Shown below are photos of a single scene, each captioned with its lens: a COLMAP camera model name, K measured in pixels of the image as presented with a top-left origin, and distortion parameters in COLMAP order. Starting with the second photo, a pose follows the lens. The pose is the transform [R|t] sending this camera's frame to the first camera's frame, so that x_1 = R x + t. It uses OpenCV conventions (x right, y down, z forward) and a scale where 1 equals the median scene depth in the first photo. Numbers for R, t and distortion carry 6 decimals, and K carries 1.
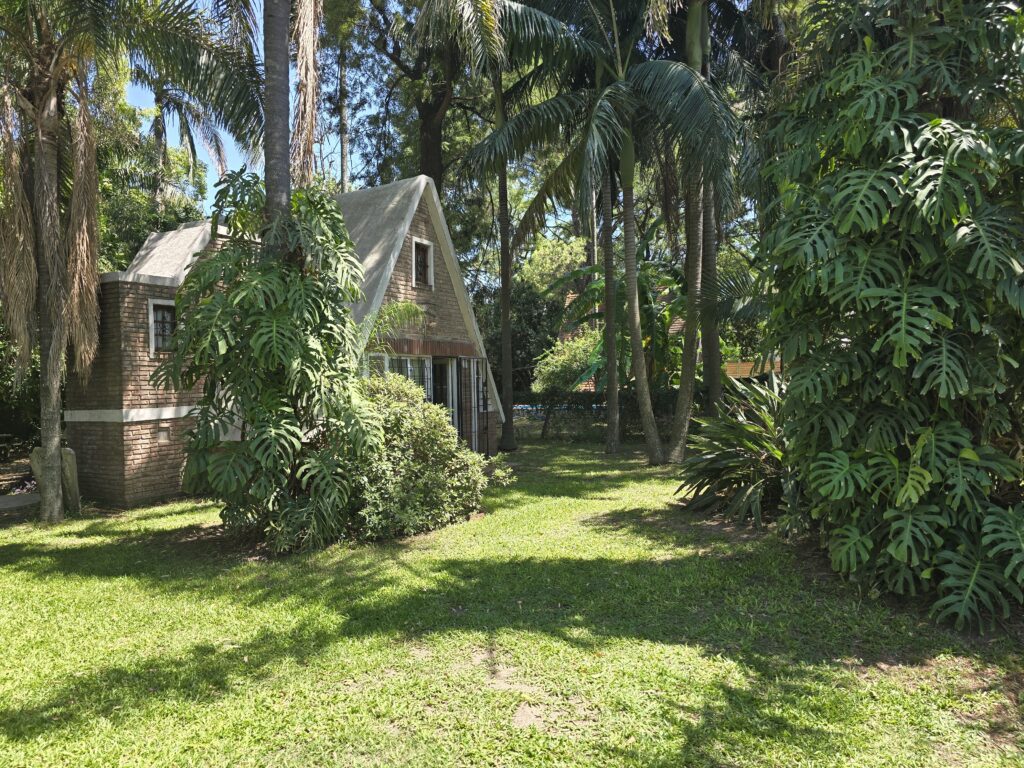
lens RADIAL K [[691.3, 0, 512.0], [0, 691.3, 384.0], [0, 0, 1]] dist [-0.003923, -0.001860]
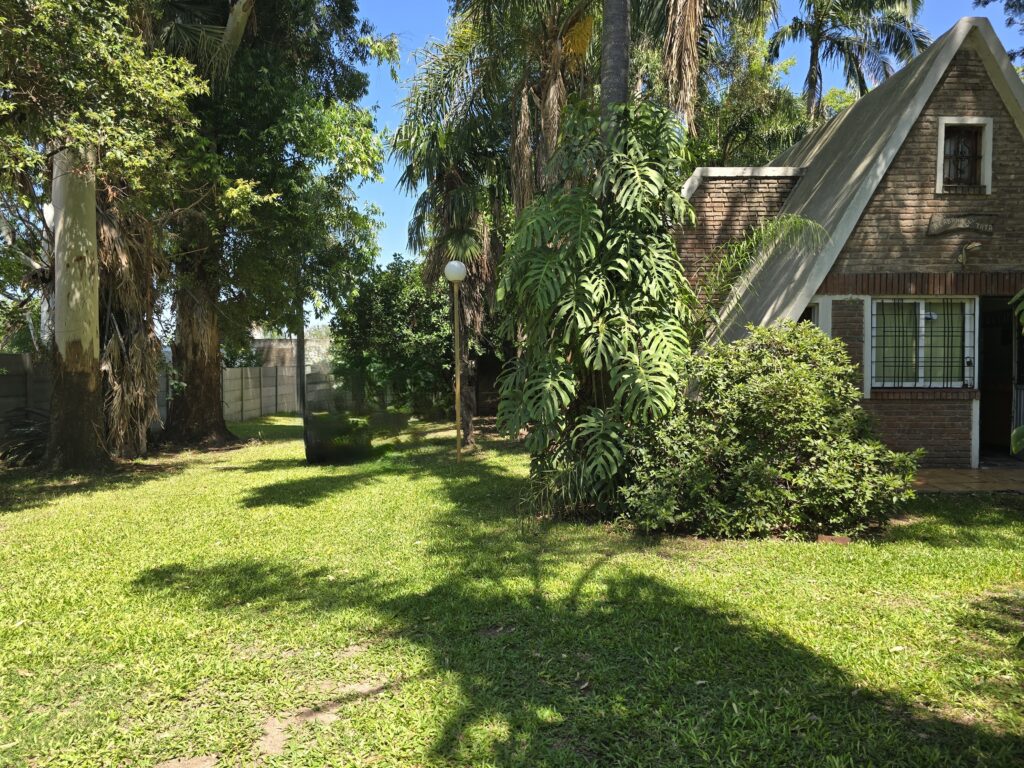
lens RADIAL K [[691.7, 0, 510.8], [0, 691.7, 369.0], [0, 0, 1]] dist [0.033205, -0.002036]
pose [[0.480141, 0.032006, -0.876607, 0.425537], [-0.011814, 0.999479, 0.030022, 0.022736], [0.877112, -0.004058, 0.480270, 0.503779]]
